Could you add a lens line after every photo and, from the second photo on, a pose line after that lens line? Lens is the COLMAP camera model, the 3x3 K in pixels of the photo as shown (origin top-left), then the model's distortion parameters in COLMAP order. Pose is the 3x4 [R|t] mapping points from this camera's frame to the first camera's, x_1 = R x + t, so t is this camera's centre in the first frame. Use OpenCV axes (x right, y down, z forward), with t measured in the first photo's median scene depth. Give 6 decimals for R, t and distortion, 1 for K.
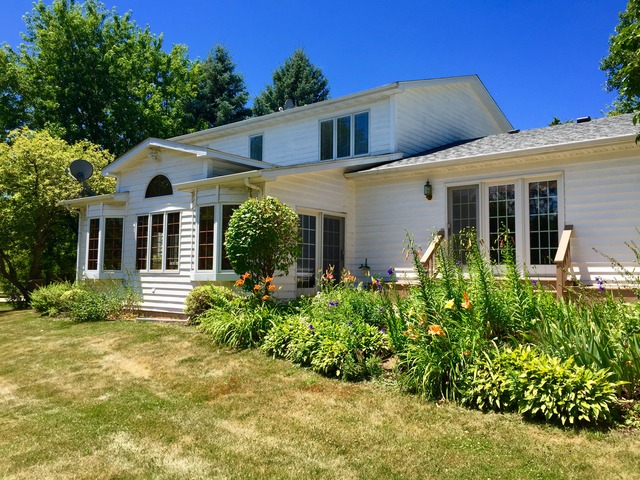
lens RADIAL K [[550.5, 0, 321.6], [0, 550.5, 227.1], [0, 0, 1]] dist [0.065024, -0.102284]
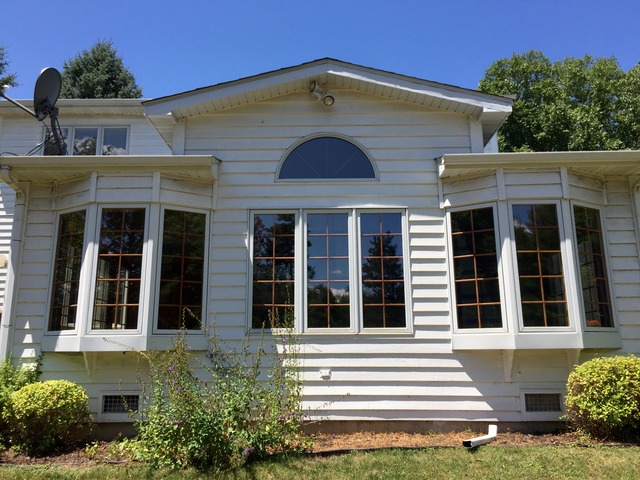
lens RADIAL K [[550.5, 0, 321.6], [0, 550.5, 227.1], [0, 0, 1]] dist [0.065024, -0.102284]
pose [[0.776646, 0.122498, 0.617912, -0.610652], [-0.039872, 0.988503, -0.145851, 0.061292], [-0.628674, 0.088637, 0.772601, 0.638416]]
